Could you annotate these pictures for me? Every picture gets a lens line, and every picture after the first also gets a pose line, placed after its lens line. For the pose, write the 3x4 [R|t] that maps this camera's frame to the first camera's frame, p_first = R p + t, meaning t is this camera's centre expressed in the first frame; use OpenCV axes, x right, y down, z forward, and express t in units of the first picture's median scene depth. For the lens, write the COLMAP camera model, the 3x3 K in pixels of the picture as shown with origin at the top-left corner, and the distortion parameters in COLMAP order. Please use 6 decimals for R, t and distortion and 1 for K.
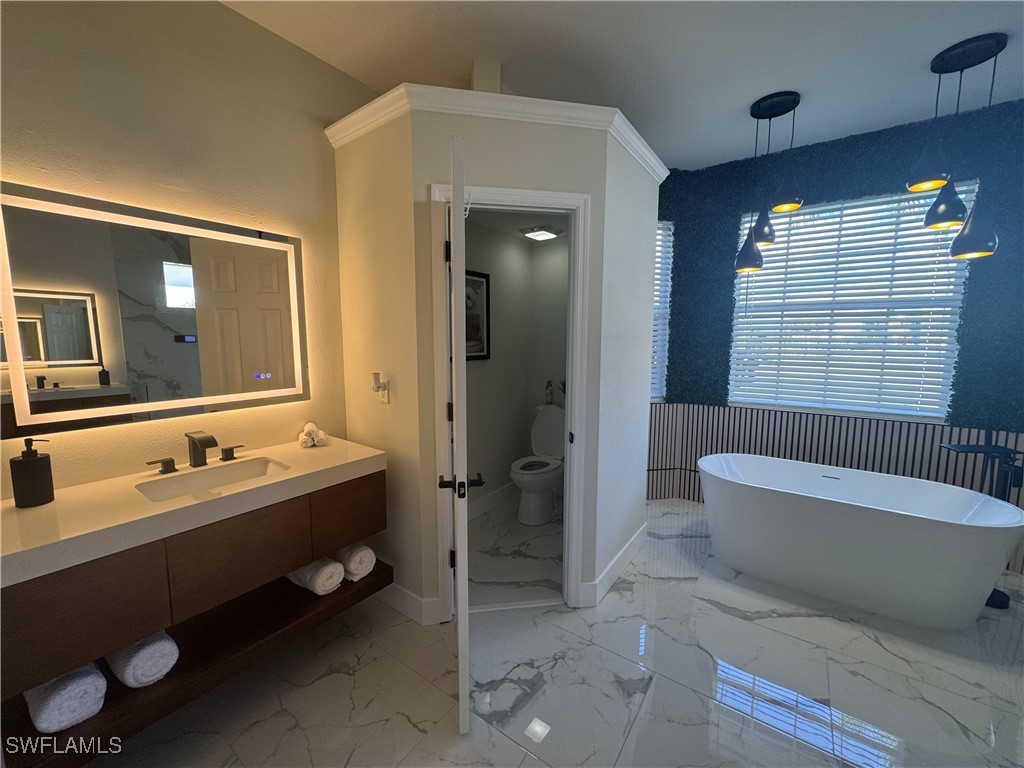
lens RADIAL K [[408.4, 0, 510.1], [0, 408.4, 384.7], [0, 0, 1]] dist [-0.000278, 0.001111]
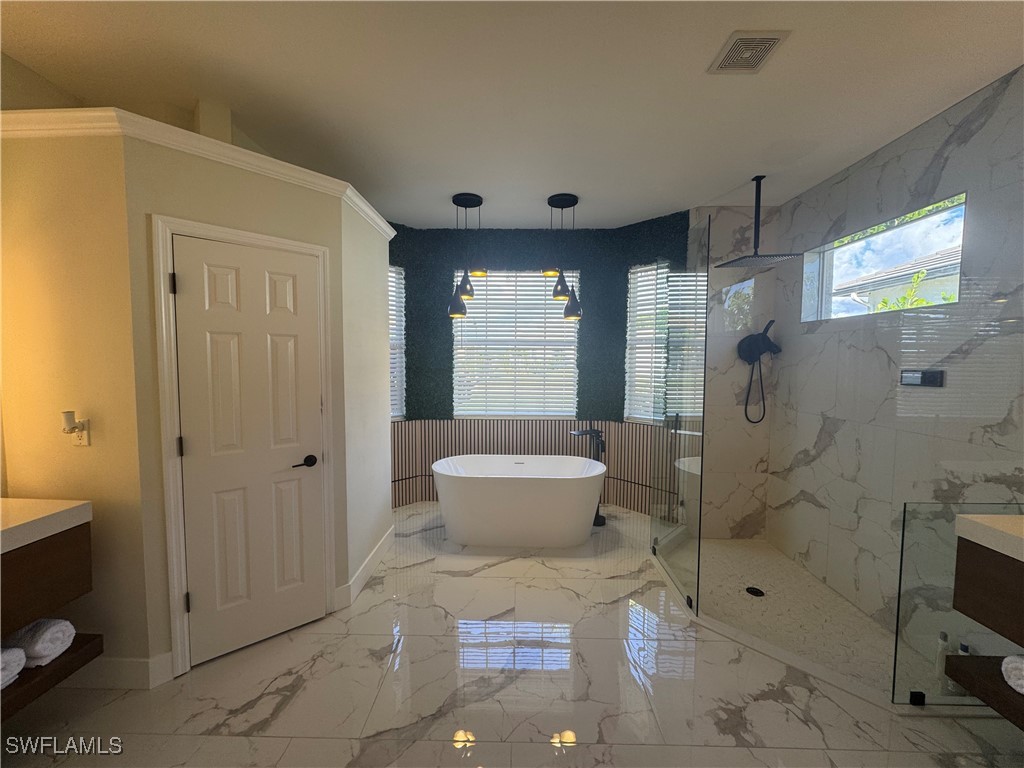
lens RADIAL K [[408.4, 0, 509.8], [0, 408.4, 385.1], [0, 0, 1]] dist [-0.000278, 0.001111]
pose [[0.826203, -0.032525, 0.562433, -0.039023], [0.062228, 0.997492, -0.033727, 0.002181], [-0.559926, 0.062865, 0.826155, -0.203723]]
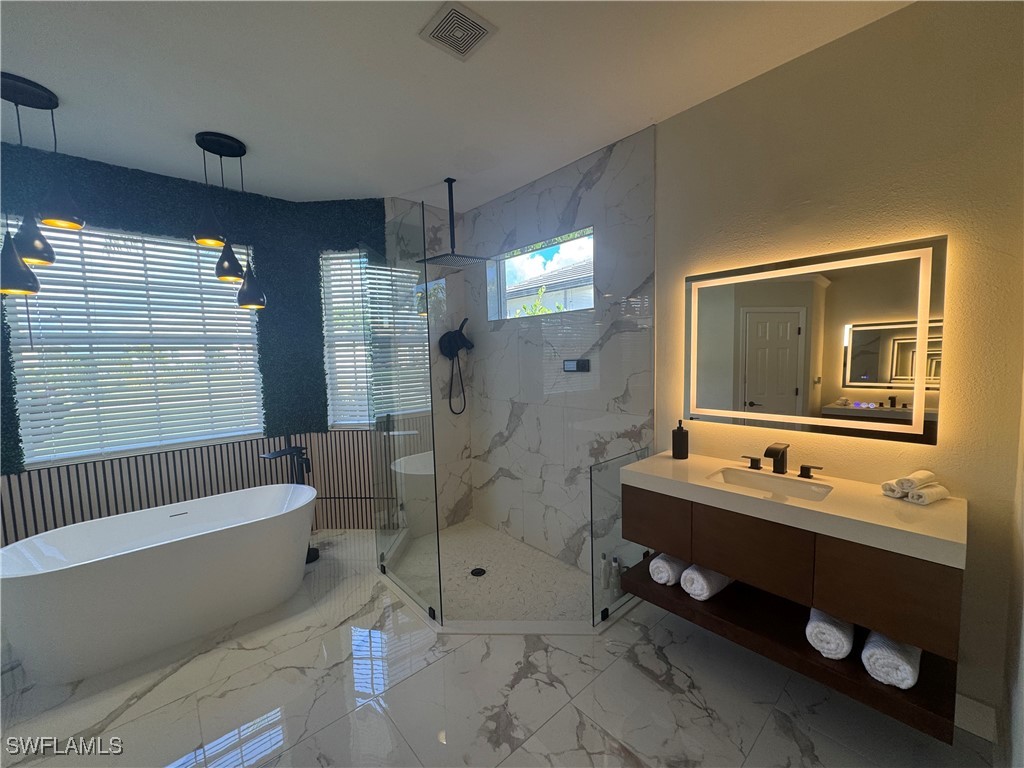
lens RADIAL K [[408.4, 0, 510.7], [0, 408.4, 384.6], [0, 0, 1]] dist [-0.000278, 0.001111]
pose [[0.223571, -0.081095, 0.971308, 0.041994], [0.142364, 0.988562, 0.049767, -0.019491], [-0.964235, 0.127153, 0.232559, -0.041030]]
